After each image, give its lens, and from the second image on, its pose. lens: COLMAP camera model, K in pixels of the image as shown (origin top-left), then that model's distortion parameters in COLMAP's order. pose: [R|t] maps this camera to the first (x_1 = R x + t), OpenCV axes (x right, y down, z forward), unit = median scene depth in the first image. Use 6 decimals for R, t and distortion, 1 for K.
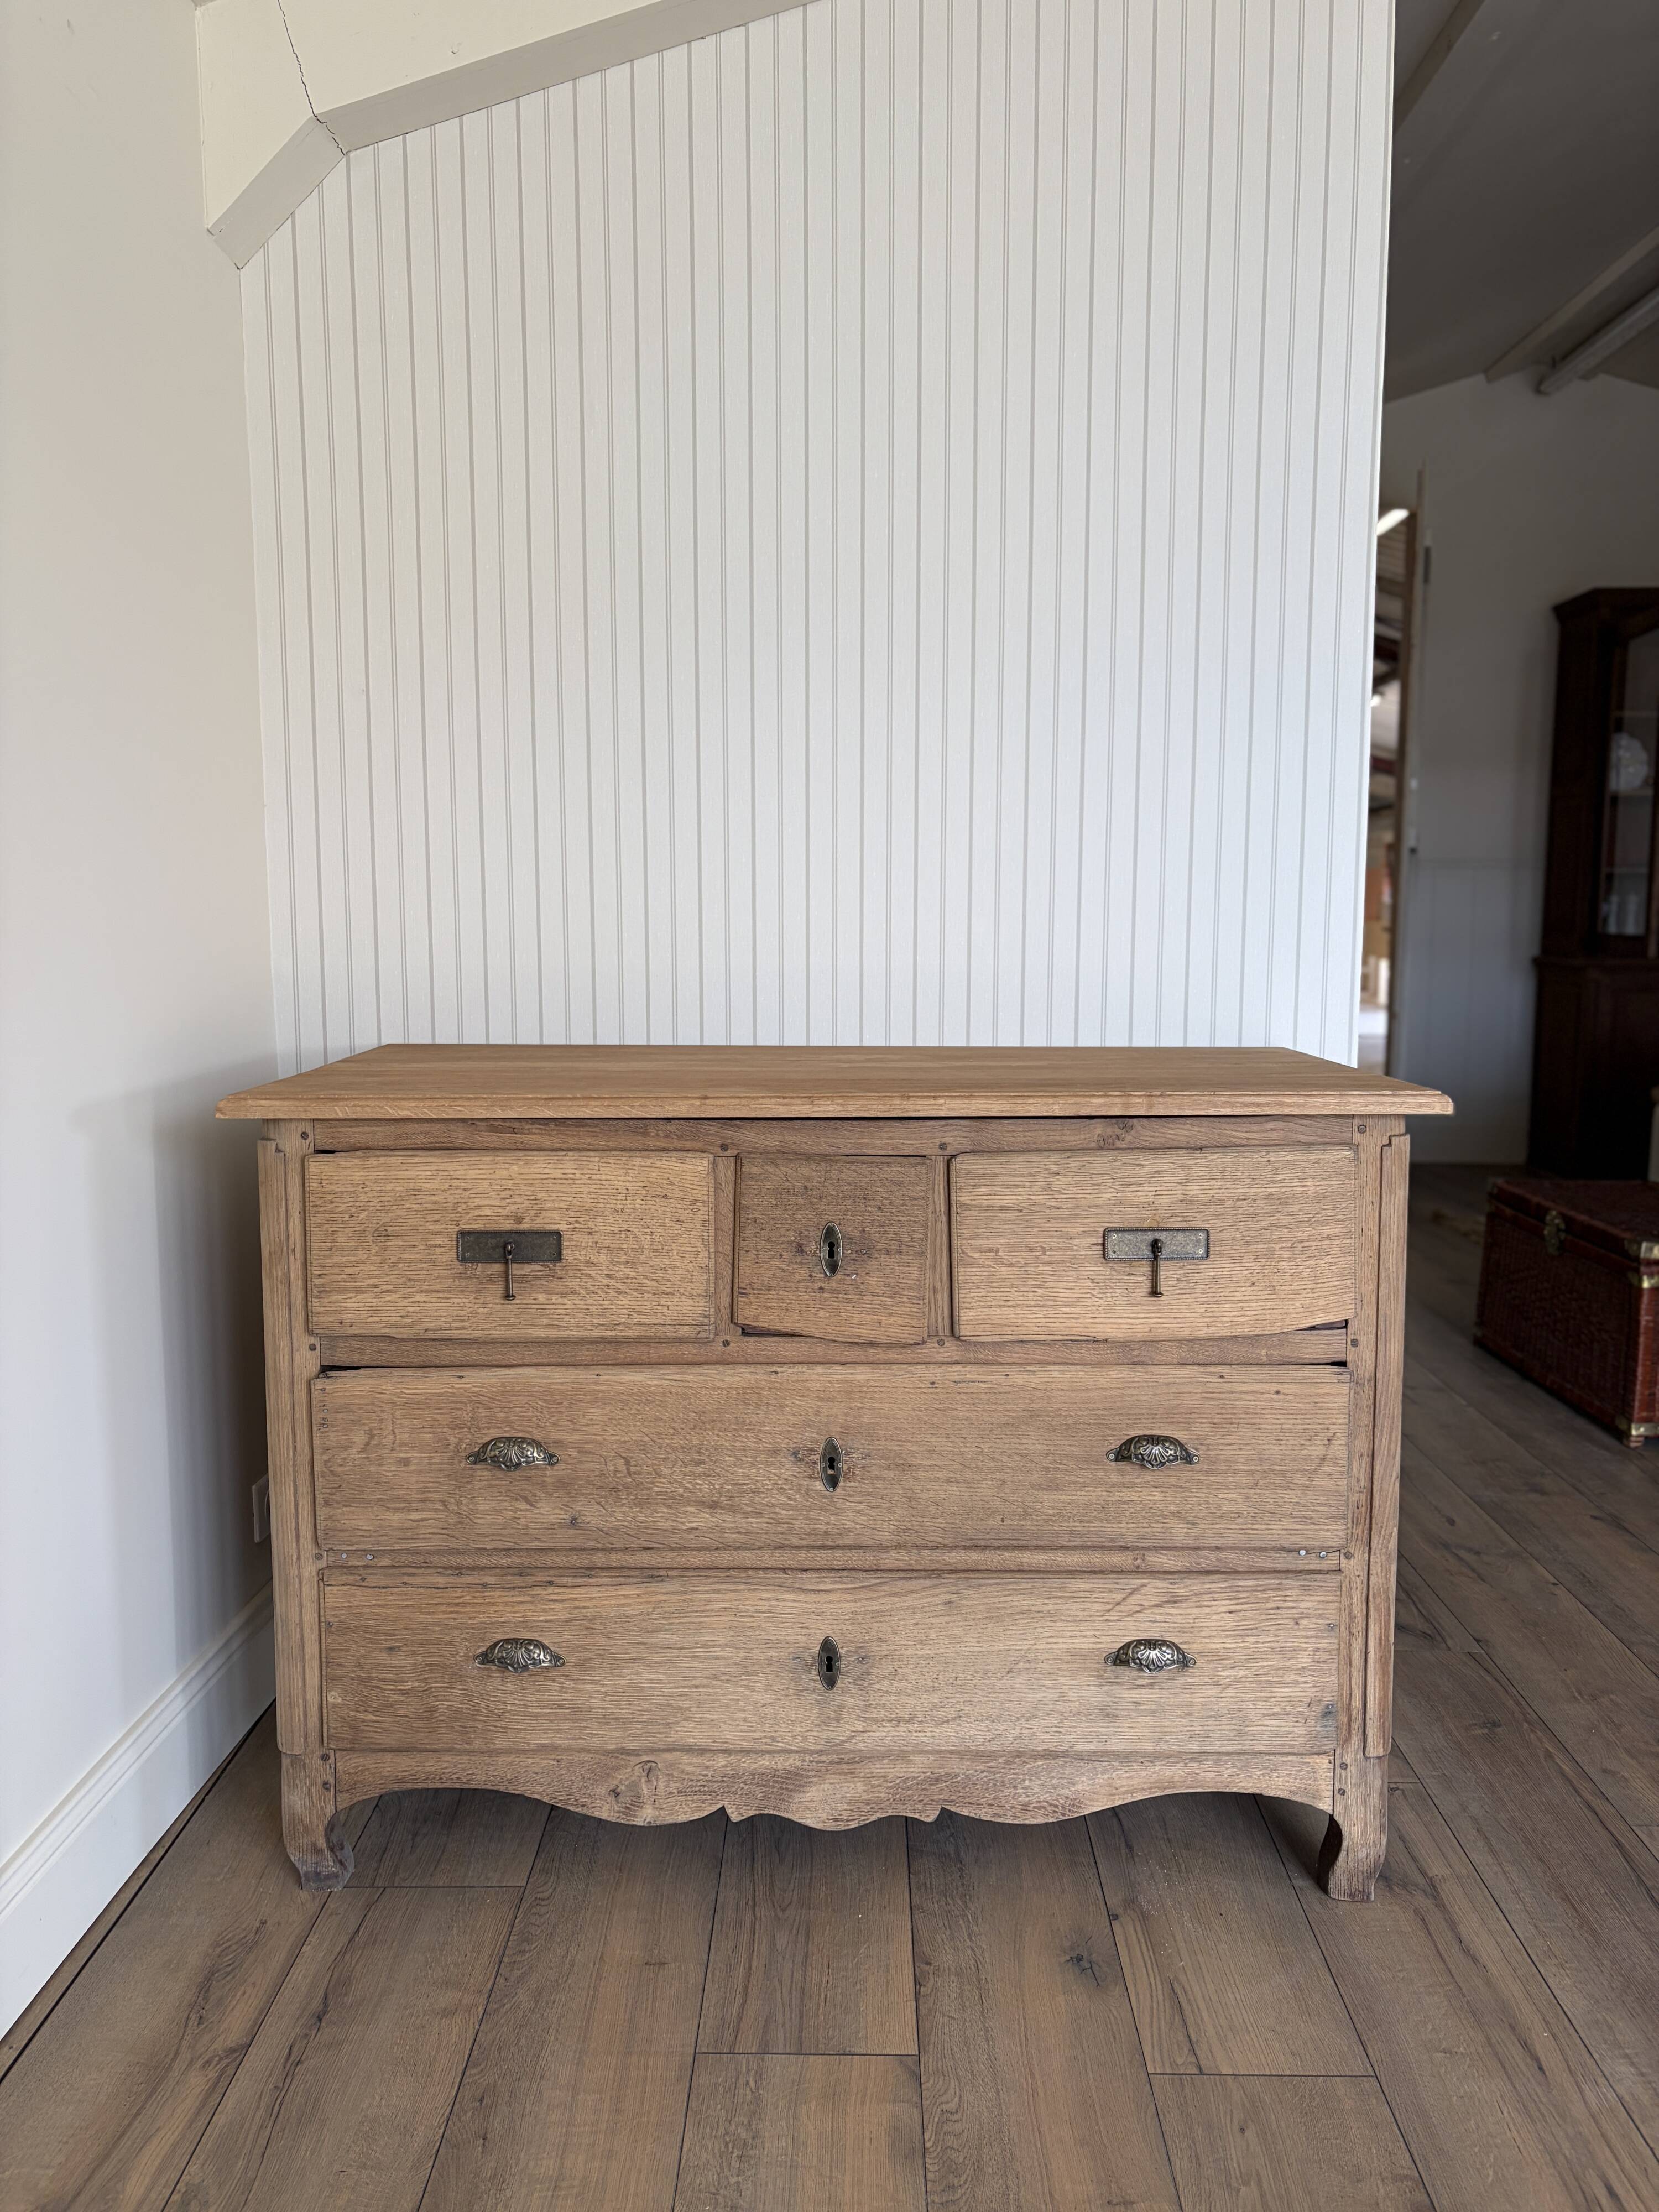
lens RADIAL K [[1678.6, 0, 834.0], [0, 1678.6, 1102.3], [0, 0, 1]] dist [0.040066, -0.047949]
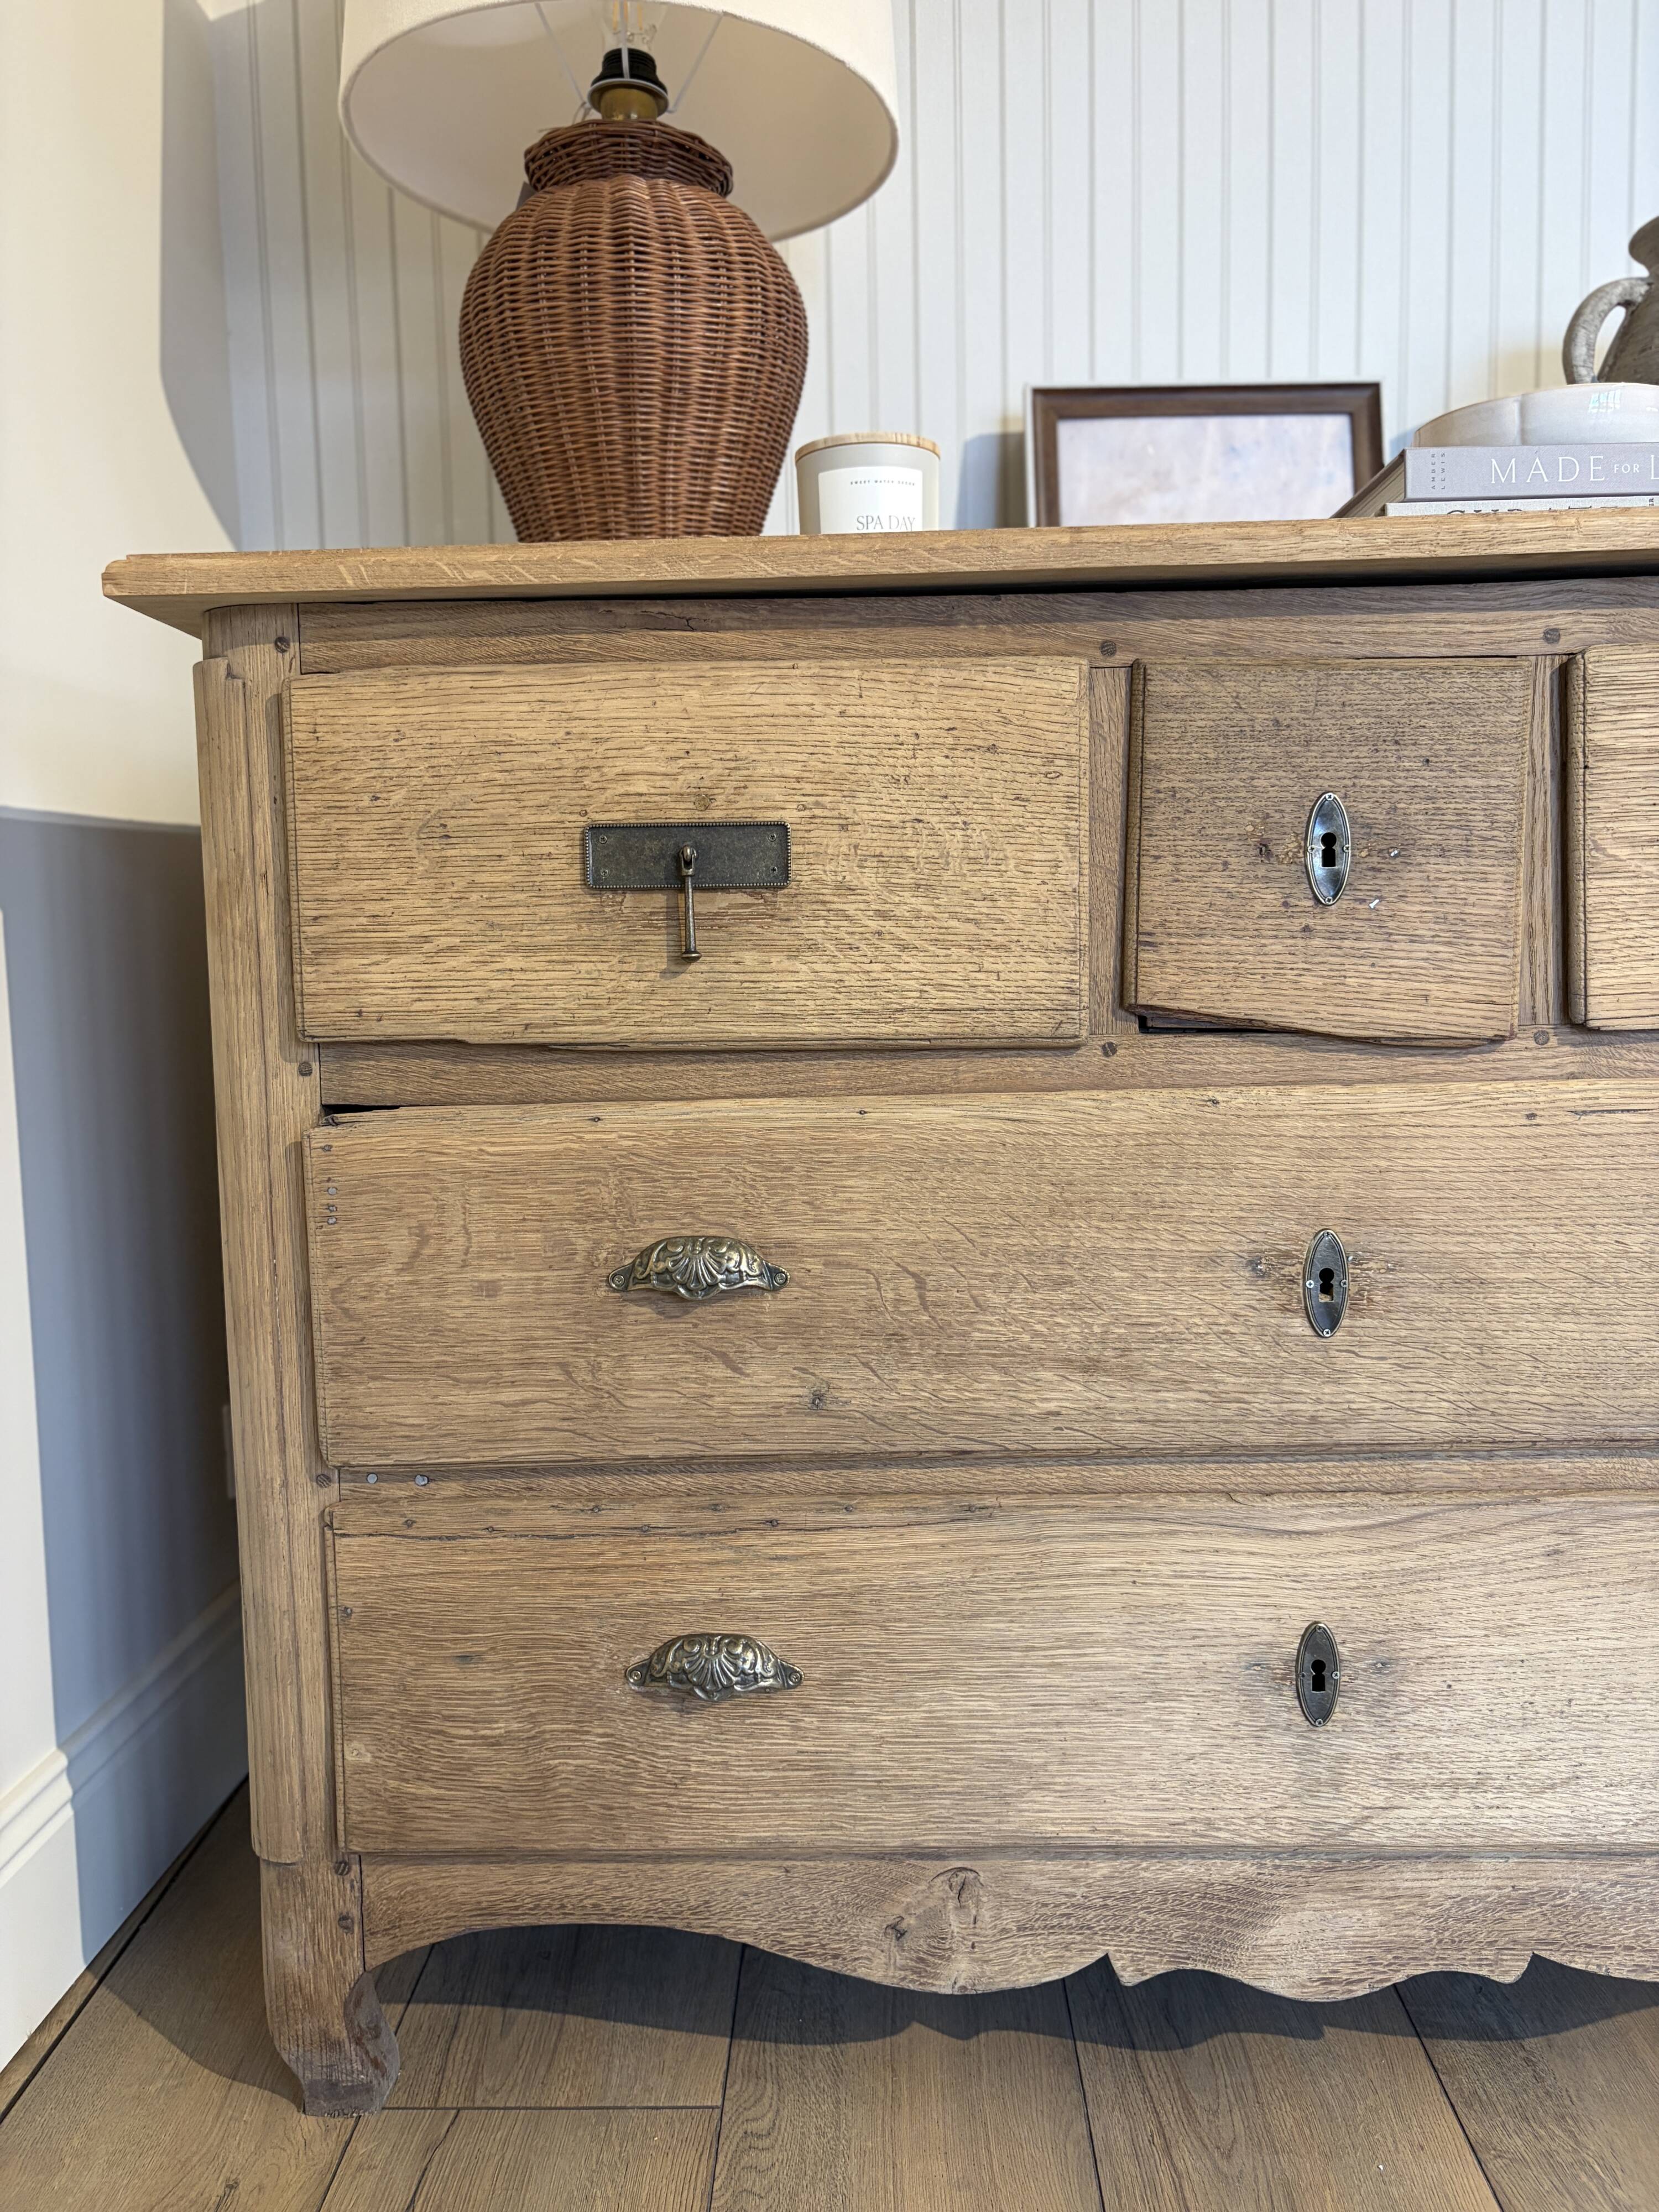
lens RADIAL K [[1692.2, 0, 831.7], [0, 1692.2, 1109.0], [0, 0, 1]] dist [0.037688, -0.047558]
pose [[0.999679, -0.018919, -0.016833, -0.139685], [0.018654, 0.999702, -0.015729, 0.167807], [0.017126, 0.015410, 0.999735, 0.483257]]
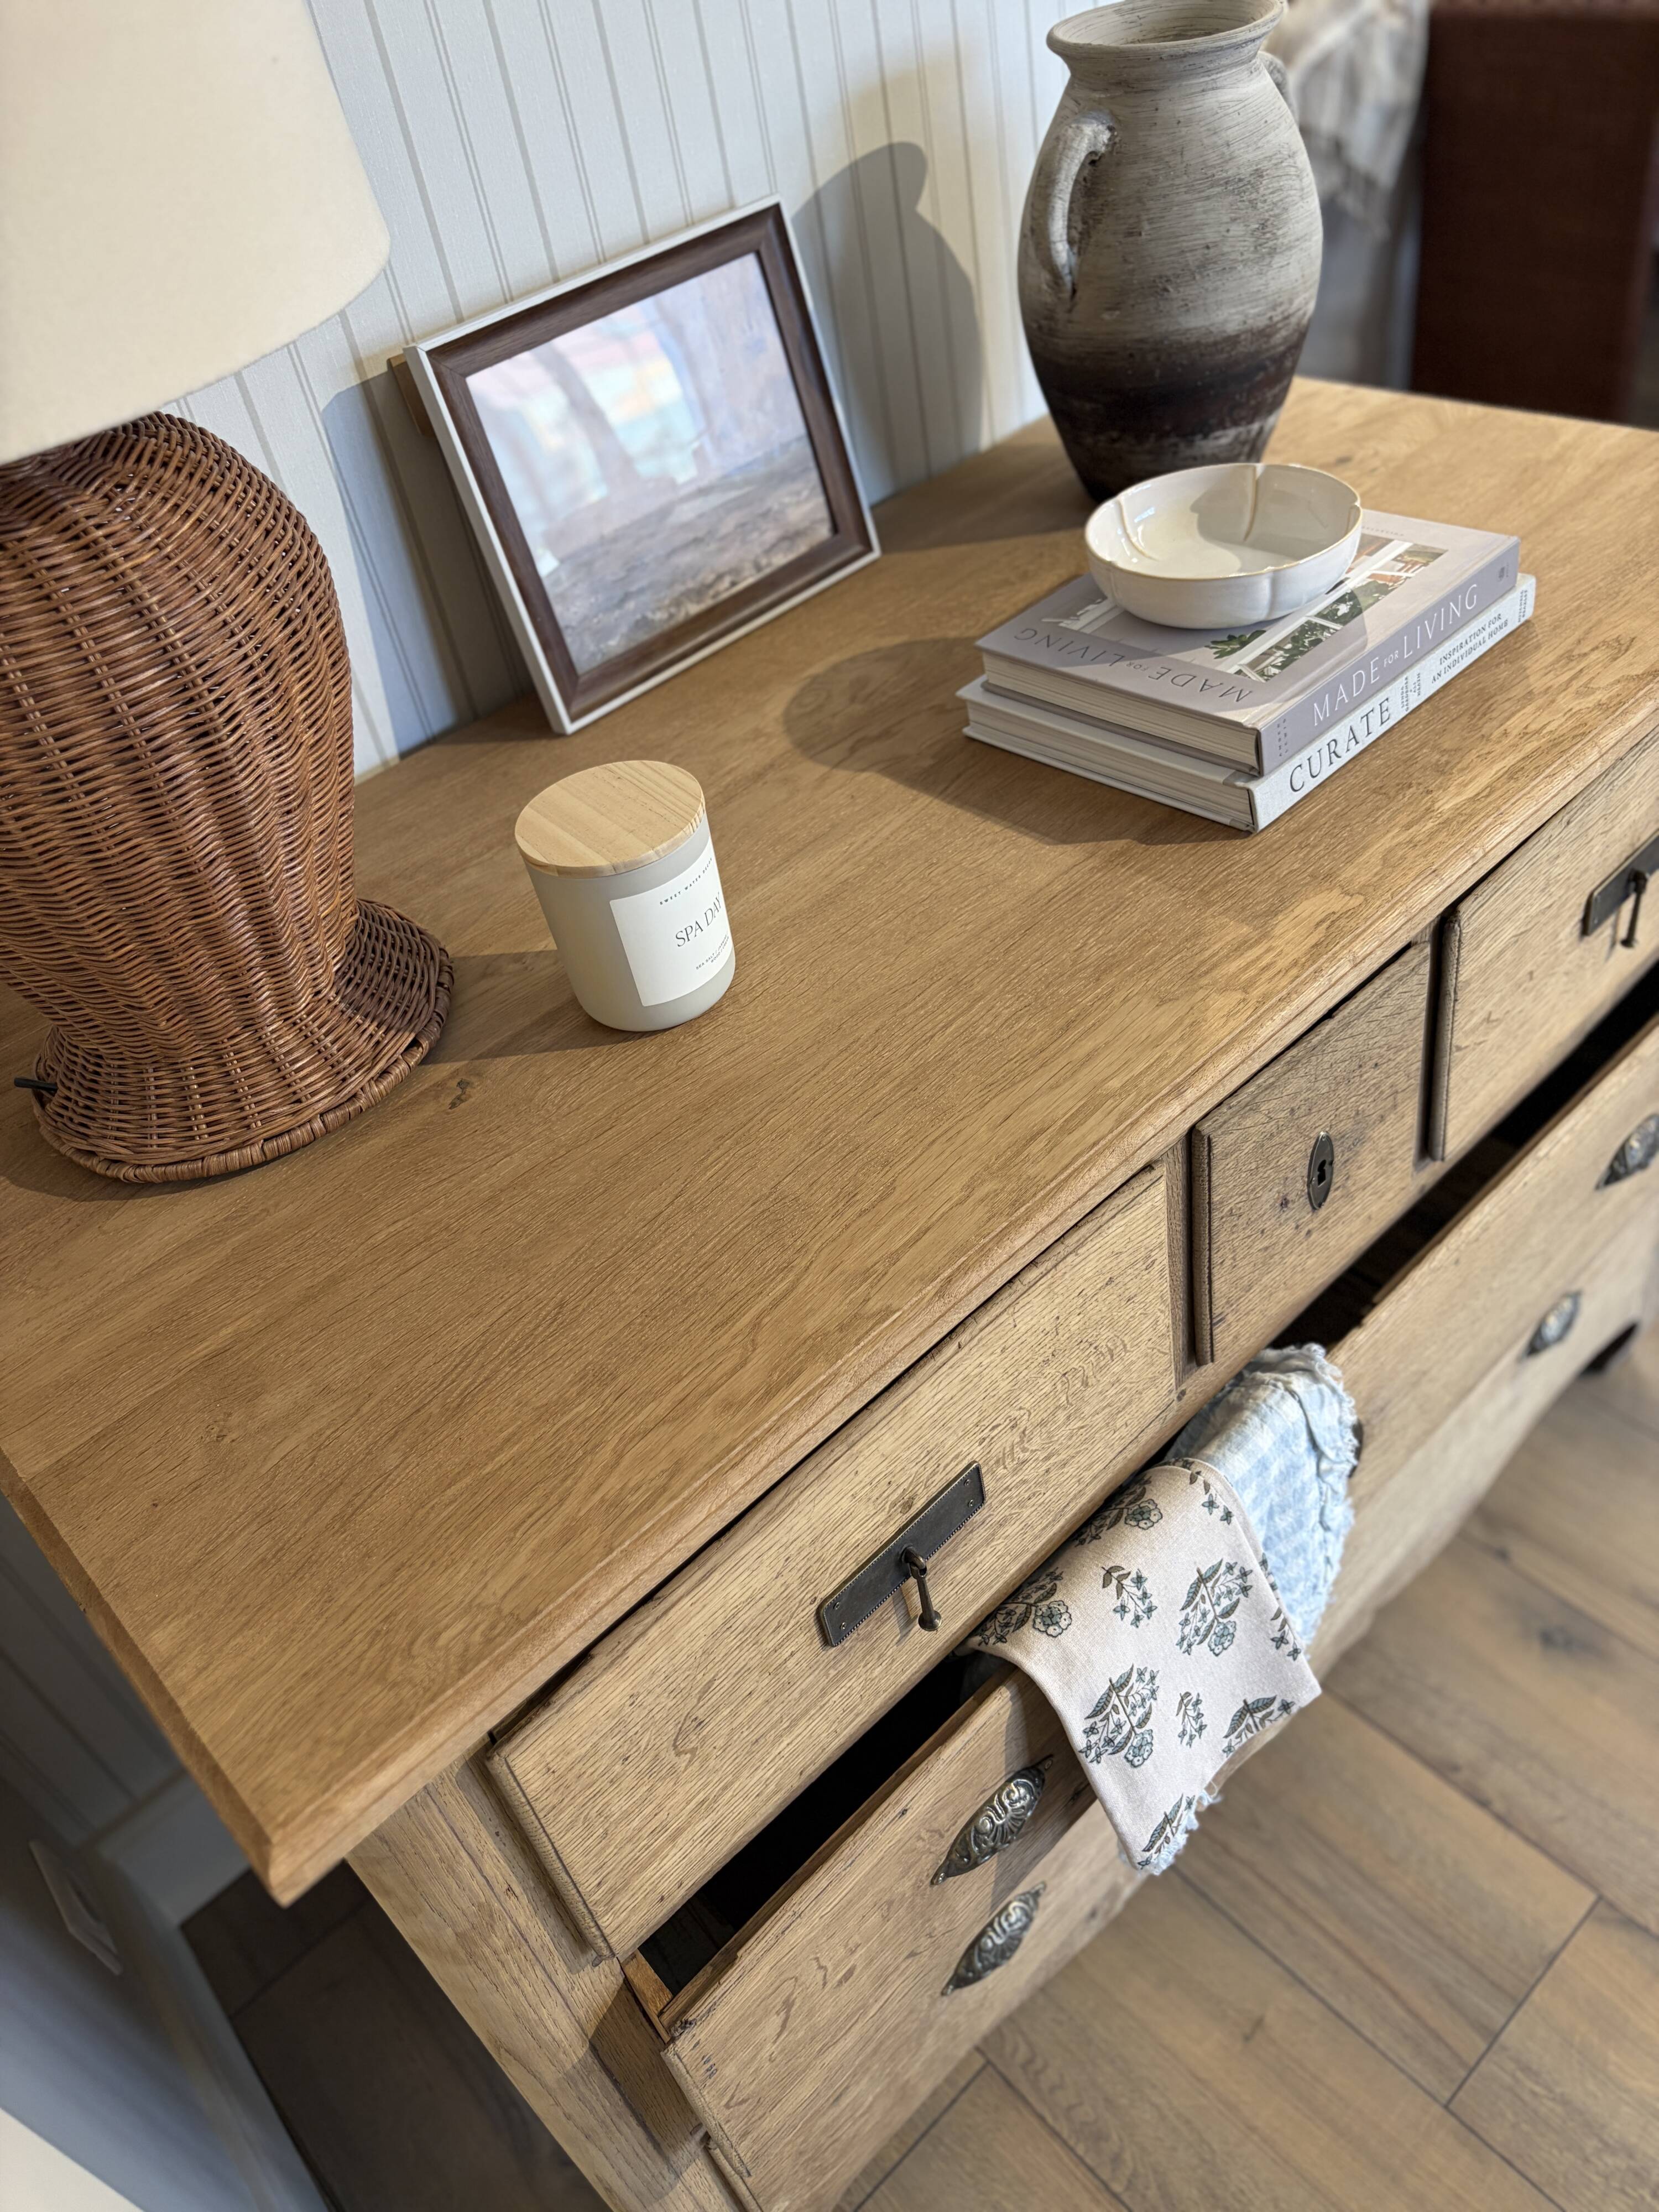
lens RADIAL K [[1692.2, 0, 839.3], [0, 1692.2, 1098.7], [0, 0, 1]] dist [0.037688, -0.047558]
pose [[0.717691, -0.539562, 0.440219, -0.337308], [0.229967, 0.780346, 0.581529, -0.282144], [-0.657293, -0.316122, 0.684129, 0.717909]]
